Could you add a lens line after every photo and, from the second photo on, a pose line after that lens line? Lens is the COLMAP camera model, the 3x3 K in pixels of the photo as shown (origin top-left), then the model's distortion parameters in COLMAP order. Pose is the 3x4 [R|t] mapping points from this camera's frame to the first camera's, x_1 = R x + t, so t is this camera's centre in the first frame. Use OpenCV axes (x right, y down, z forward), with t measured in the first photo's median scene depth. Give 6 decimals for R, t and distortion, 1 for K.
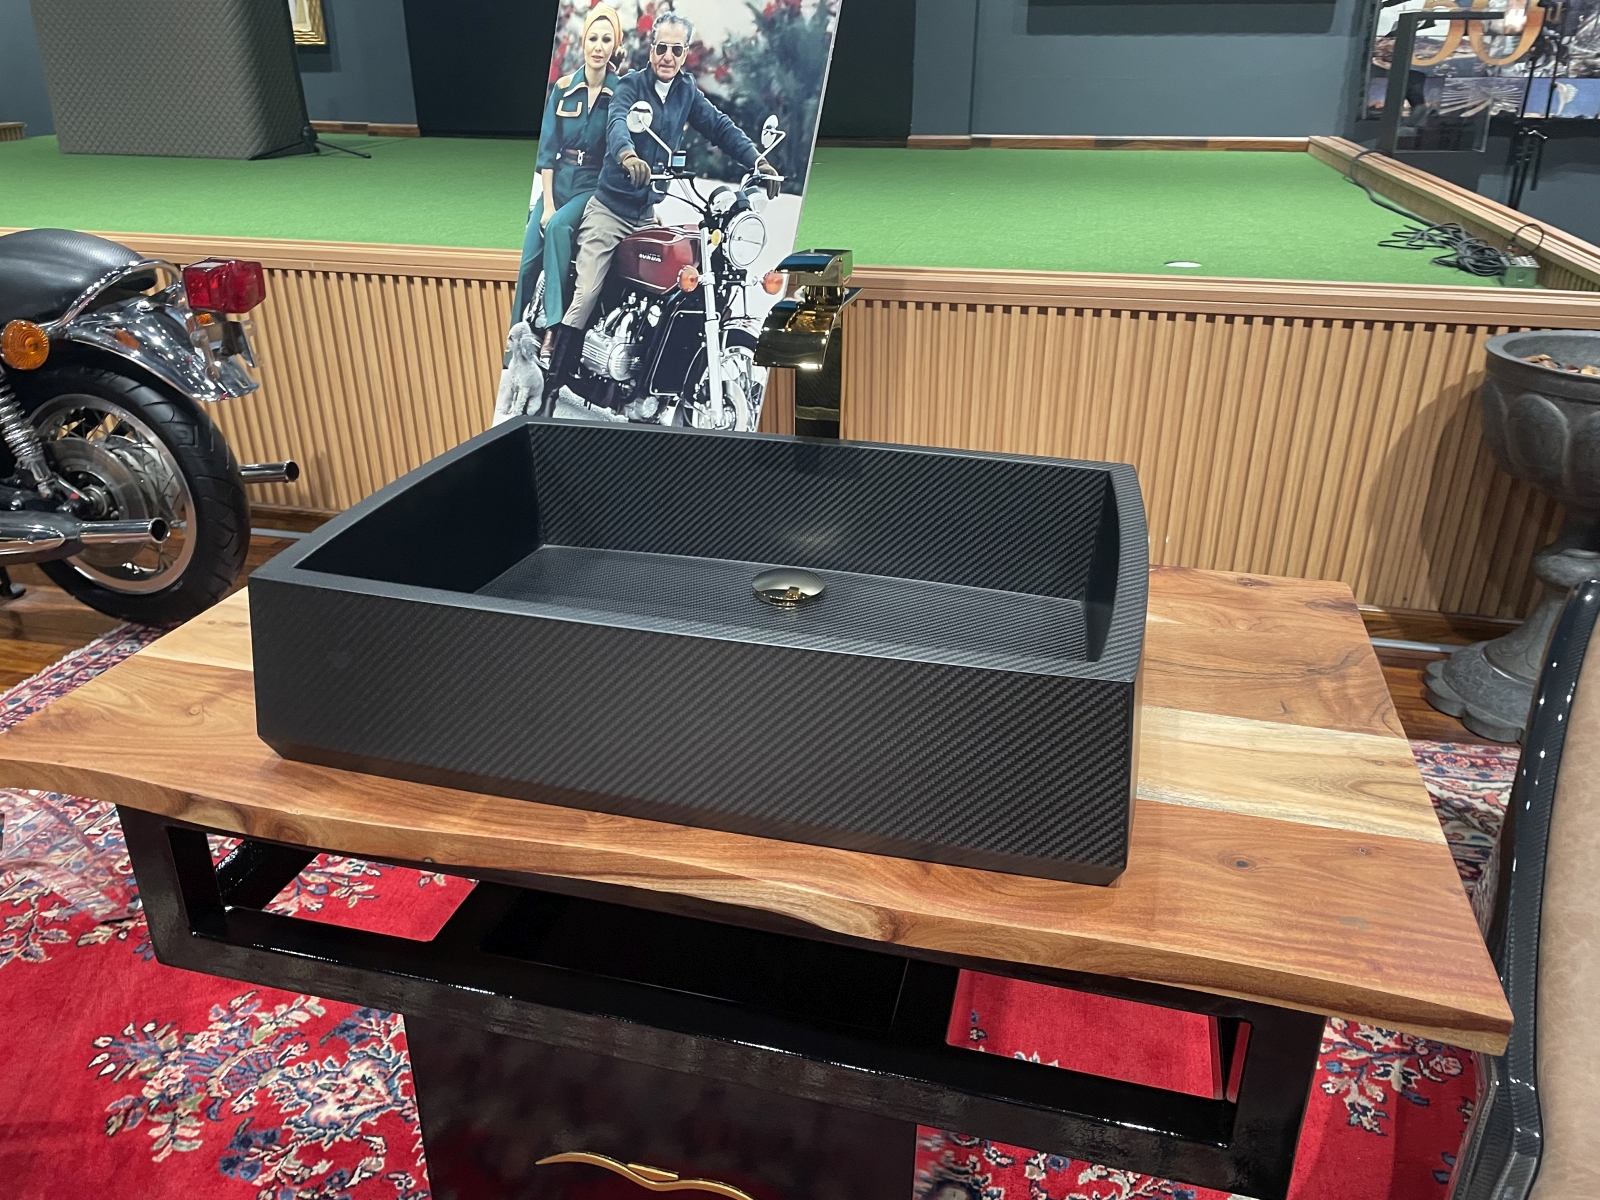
lens RADIAL K [[1224.9, 0, 794.4], [0, 1224.9, 596.6], [0, 0, 1]] dist [0.062362, -0.080964]
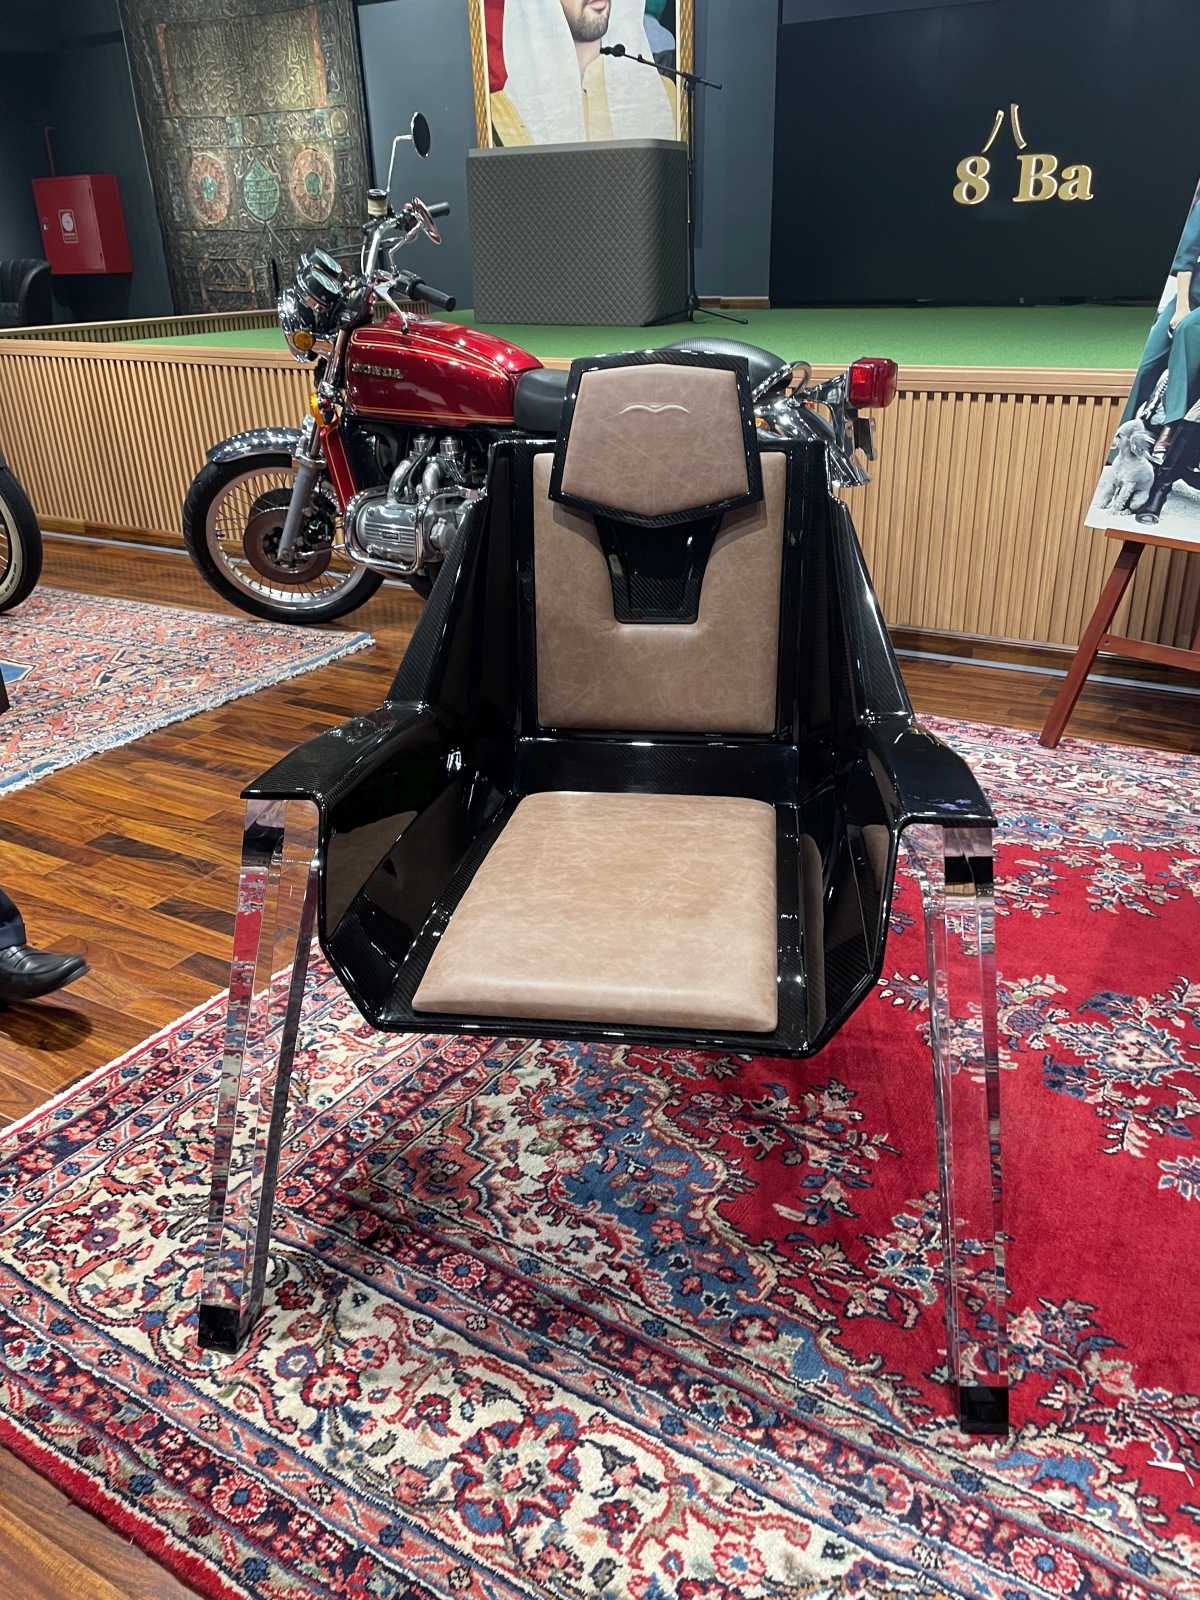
lens RADIAL K [[1224.9, 0, 608.6], [0, 1224.9, 790.1], [0, 0, 1]] dist [0.062362, -0.080964]
pose [[0.951623, 0.099117, -0.290842, -0.471609], [-0.099061, 0.994969, 0.014954, 0.180673], [0.290861, 0.014581, 0.956654, -0.201181]]
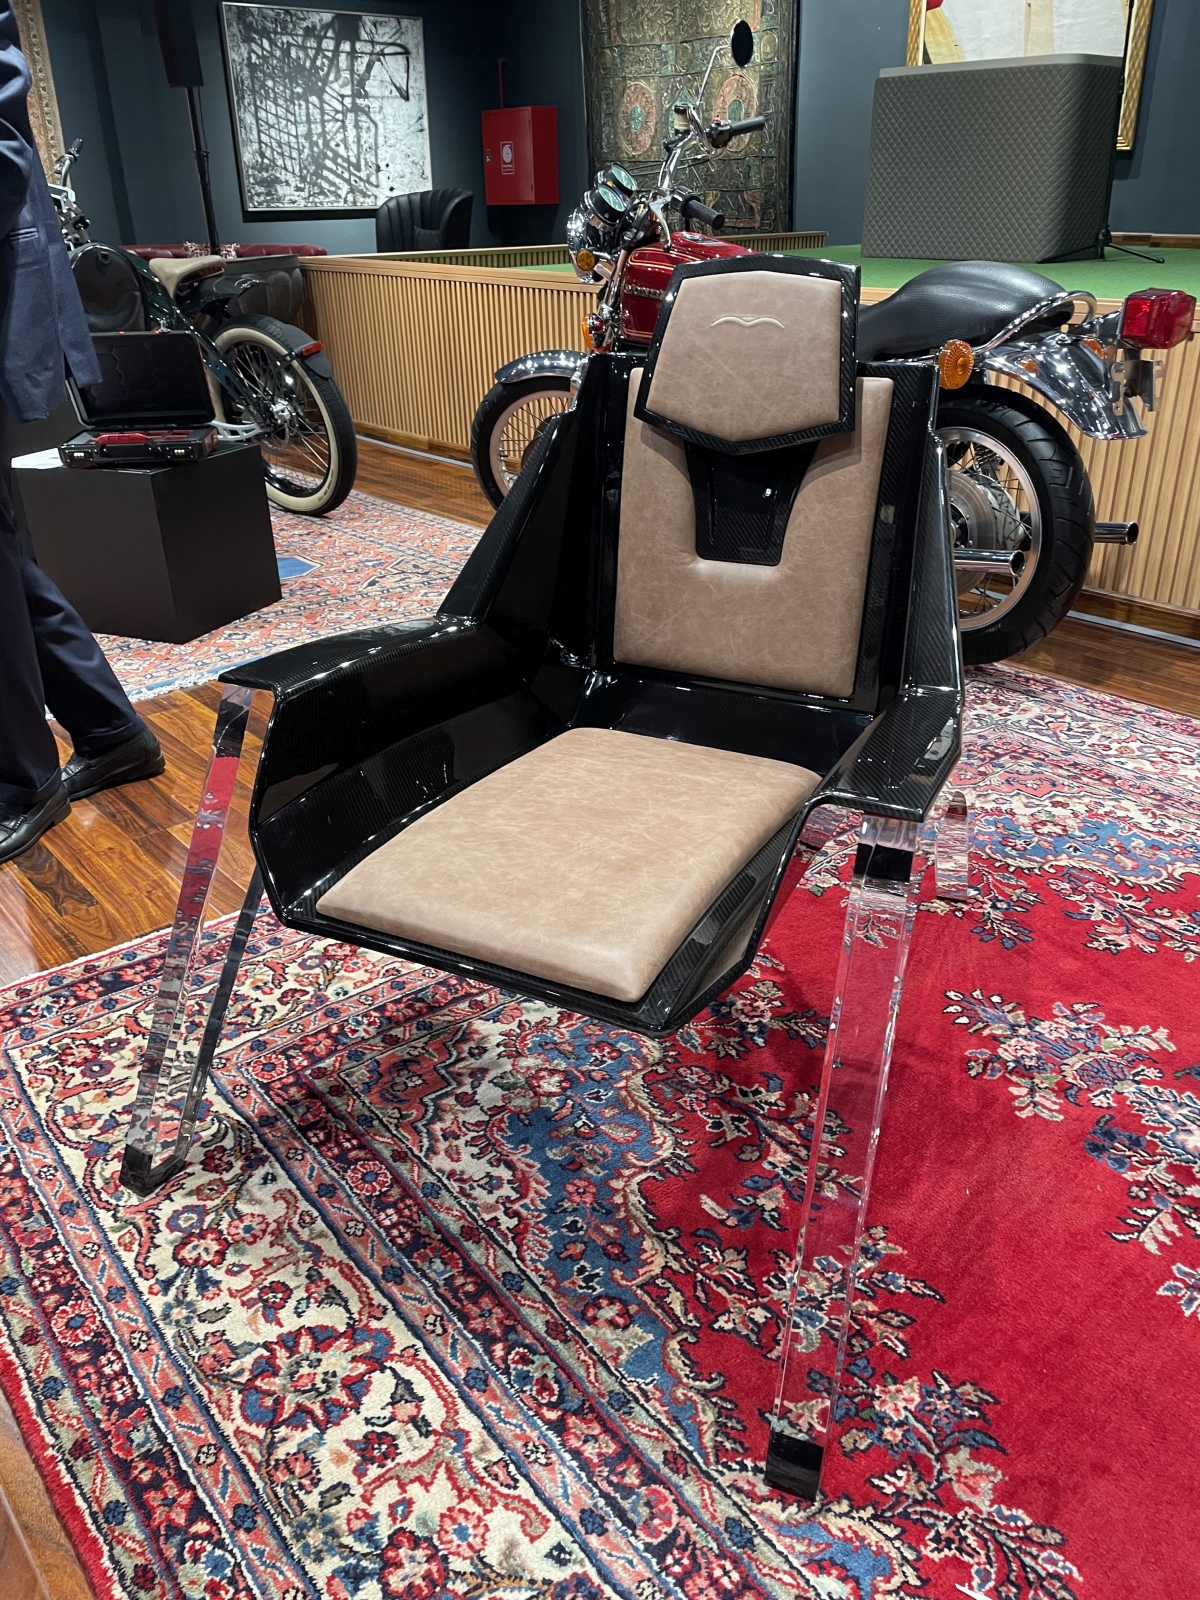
lens RADIAL K [[1224.9, 0, 586.8], [0, 1224.9, 810.0], [0, 0, 1]] dist [0.062362, -0.080964]
pose [[0.790479, 0.256991, -0.555966, -0.257674], [-0.229399, 0.965869, 0.120305, 0.149333], [0.567908, 0.032439, 0.822453, -0.042835]]
